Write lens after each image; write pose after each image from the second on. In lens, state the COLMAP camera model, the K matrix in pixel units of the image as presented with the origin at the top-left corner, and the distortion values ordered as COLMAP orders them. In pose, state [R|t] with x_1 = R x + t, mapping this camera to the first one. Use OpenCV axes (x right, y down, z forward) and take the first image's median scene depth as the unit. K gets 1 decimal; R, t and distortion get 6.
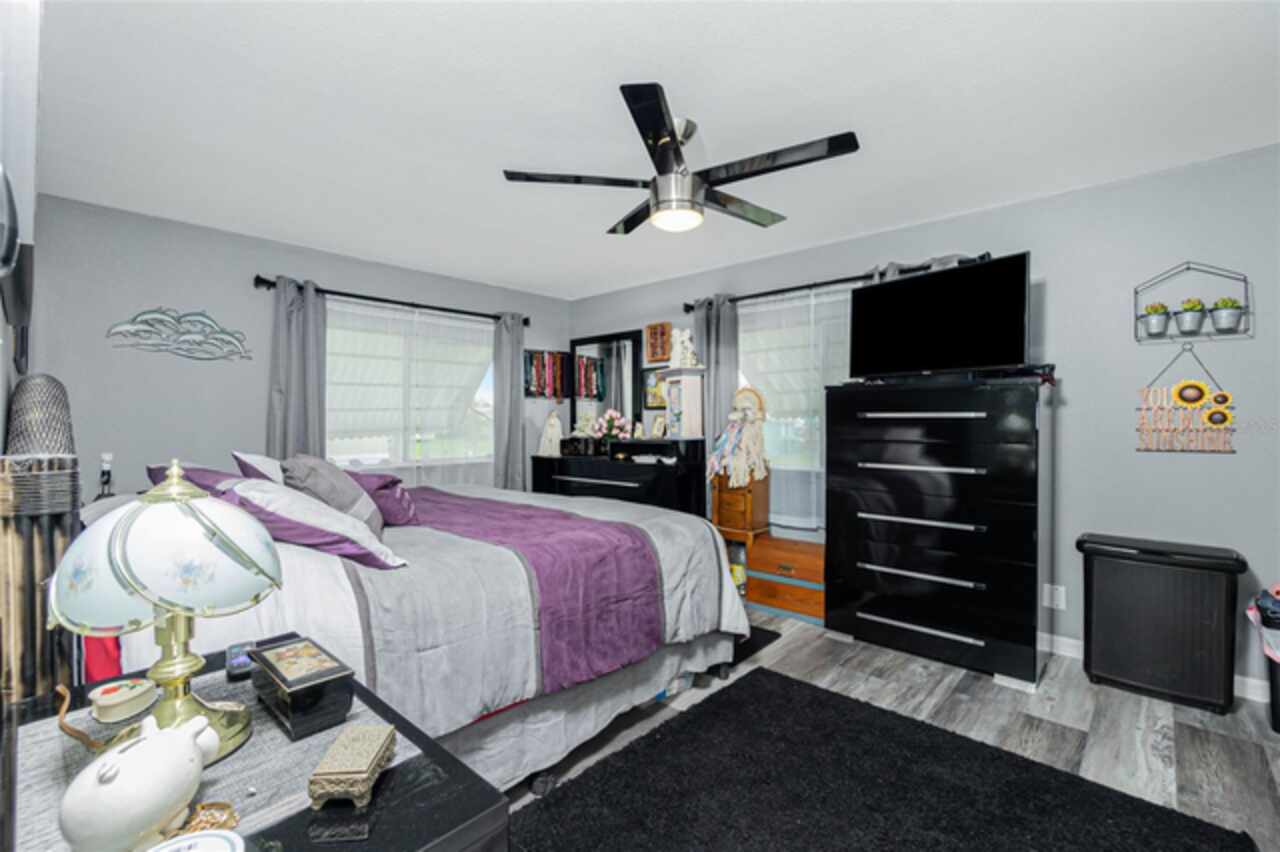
lens RADIAL K [[563.7, 0, 641.3], [0, 563.7, 423.5], [0, 0, 1]] dist [-0.000983, -0.000142]
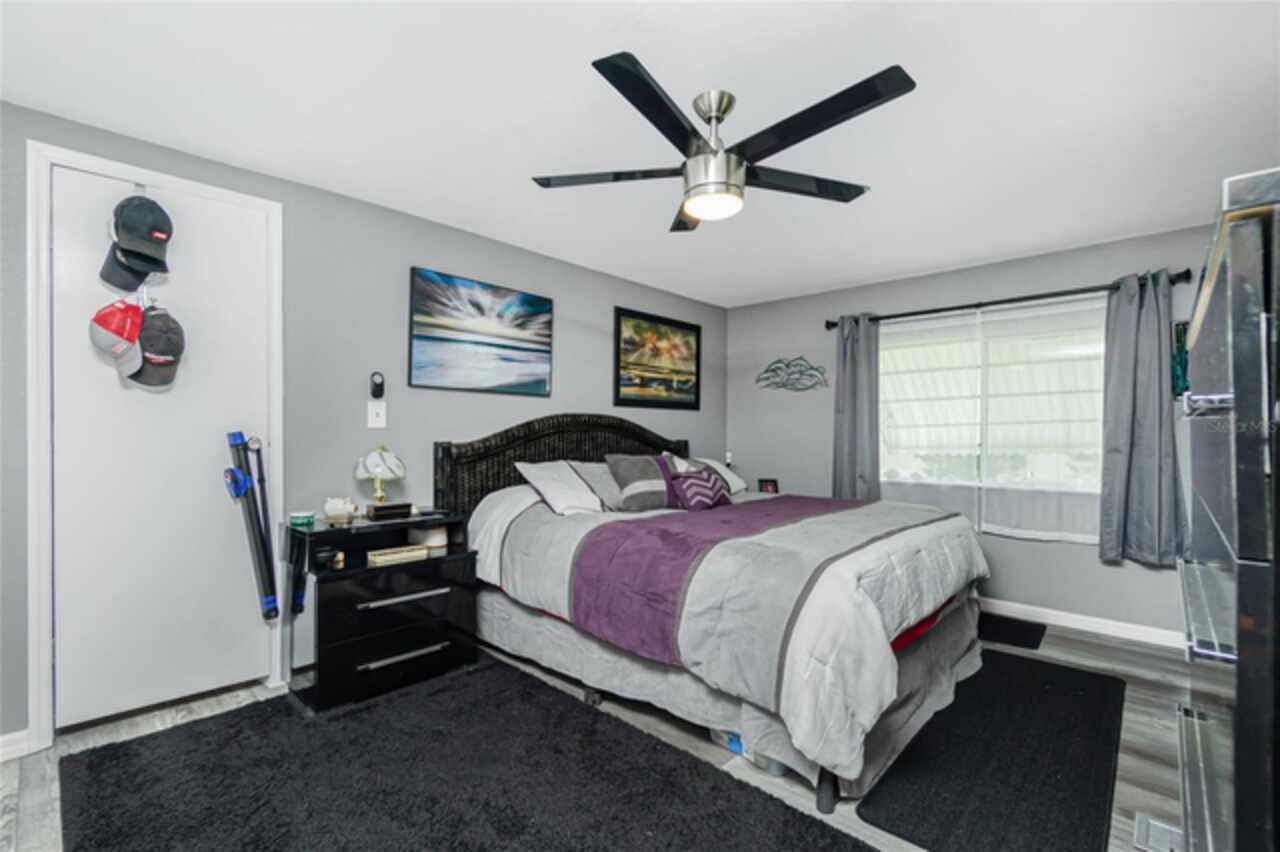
lens RADIAL K [[563.7, 0, 641.1], [0, 563.7, 430.0], [0, 0, 1]] dist [-0.000983, -0.000142]
pose [[0.003962, -0.007670, -0.999963, 0.629637], [-0.011073, 0.999909, -0.007714, 0.002532], [0.999931, 0.011103, 0.003877, 0.586024]]
